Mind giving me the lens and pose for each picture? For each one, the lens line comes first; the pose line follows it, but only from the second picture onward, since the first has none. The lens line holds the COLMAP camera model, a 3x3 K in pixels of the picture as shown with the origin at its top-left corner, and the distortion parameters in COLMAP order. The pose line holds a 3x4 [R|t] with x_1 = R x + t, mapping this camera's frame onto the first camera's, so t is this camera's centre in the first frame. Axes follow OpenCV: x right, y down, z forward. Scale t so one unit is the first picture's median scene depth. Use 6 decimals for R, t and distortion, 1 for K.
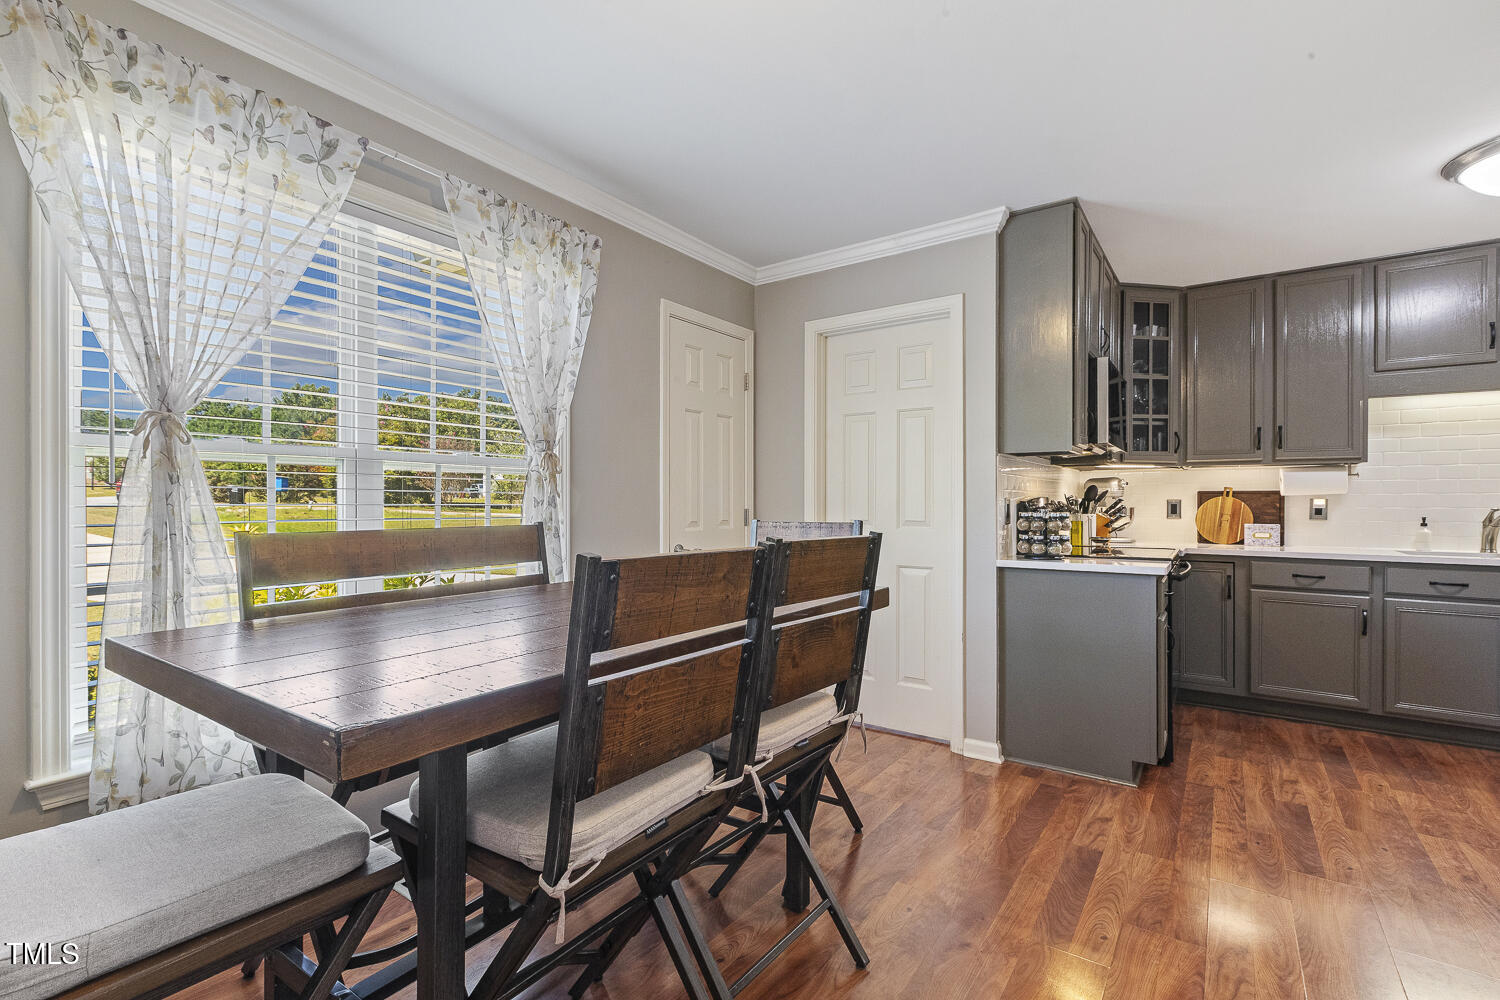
lens RADIAL K [[684.0, 0, 747.3], [0, 684.0, 499.1], [0, 0, 1]] dist [0.000733, -0.000120]
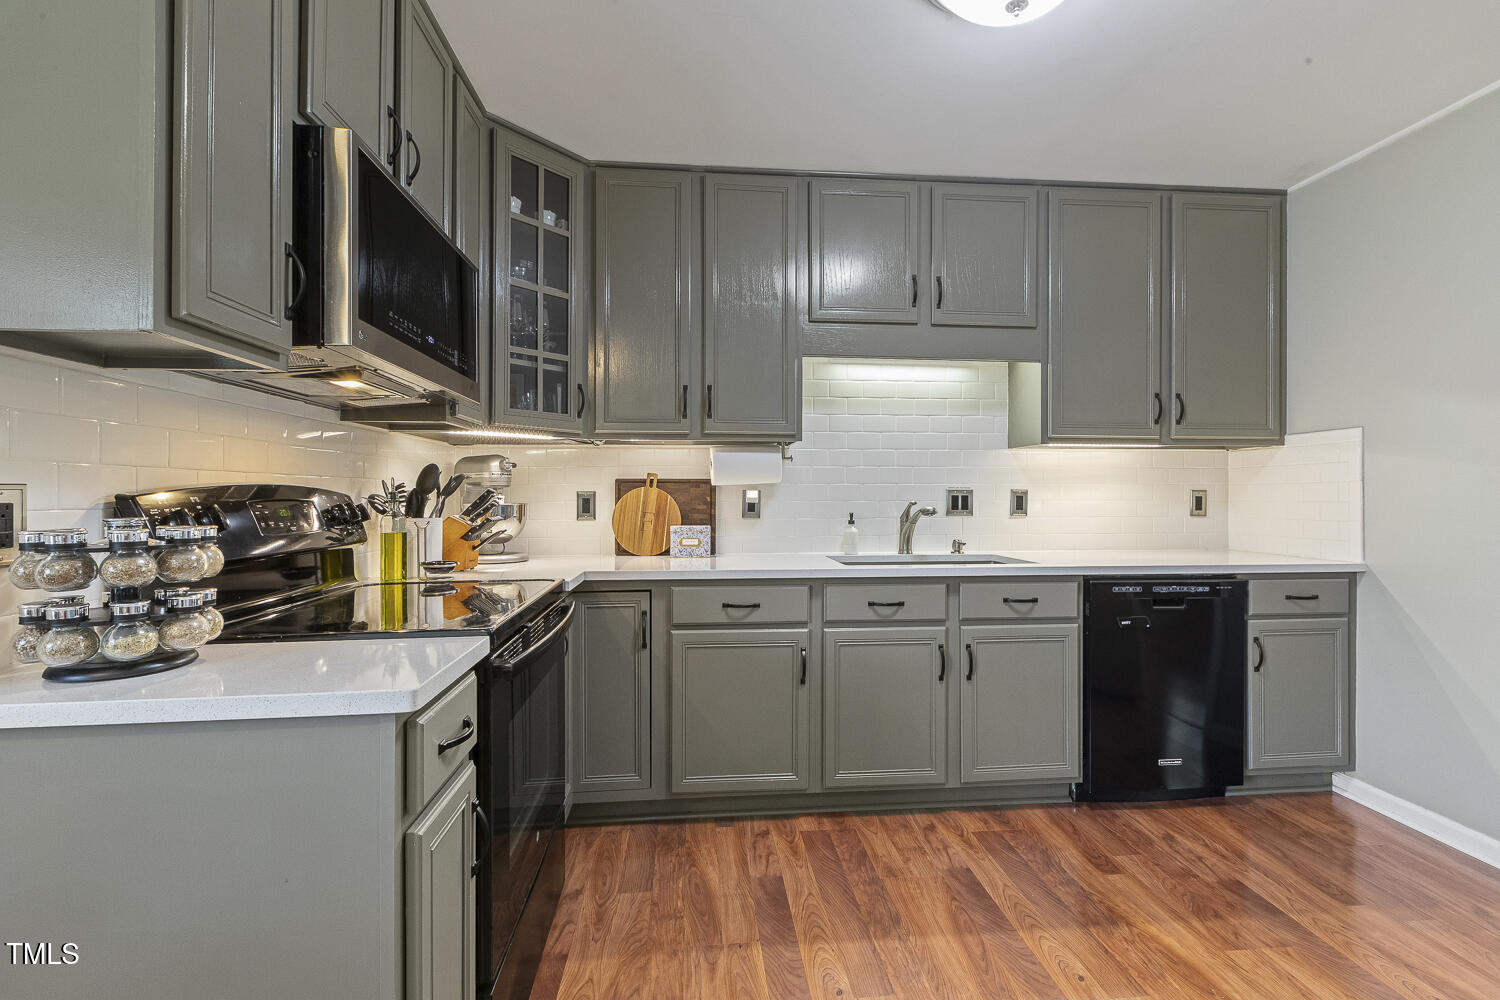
lens RADIAL K [[684.0, 0, 749.5], [0, 684.0, 488.0], [0, 0, 1]] dist [0.000733, -0.000120]
pose [[0.764468, 0.003789, 0.644651, 0.356461], [0.000332, 0.999980, -0.006272, 0.001843], [-0.644662, 0.005008, 0.764451, 0.436392]]
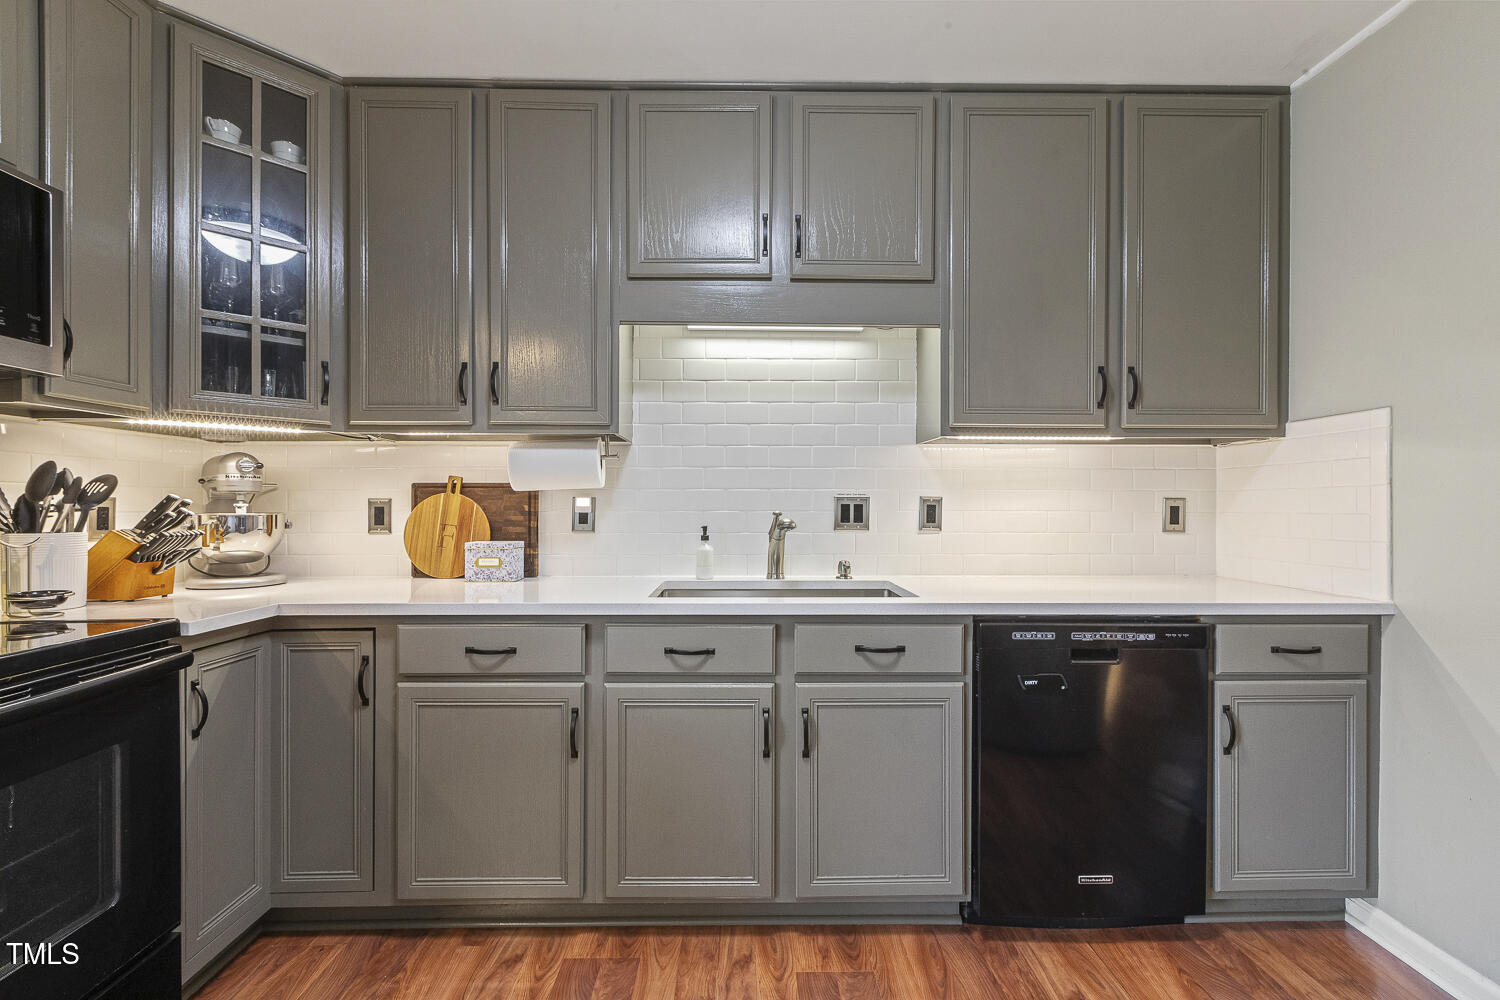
lens RADIAL K [[684.0, 0, 743.7], [0, 684.0, 497.8], [0, 0, 1]] dist [0.000733, -0.000120]
pose [[0.811534, 0.002882, 0.584299, 0.614493], [-0.001321, 0.999994, -0.003098, 0.001908], [-0.584304, 0.001742, 0.811533, 0.439981]]
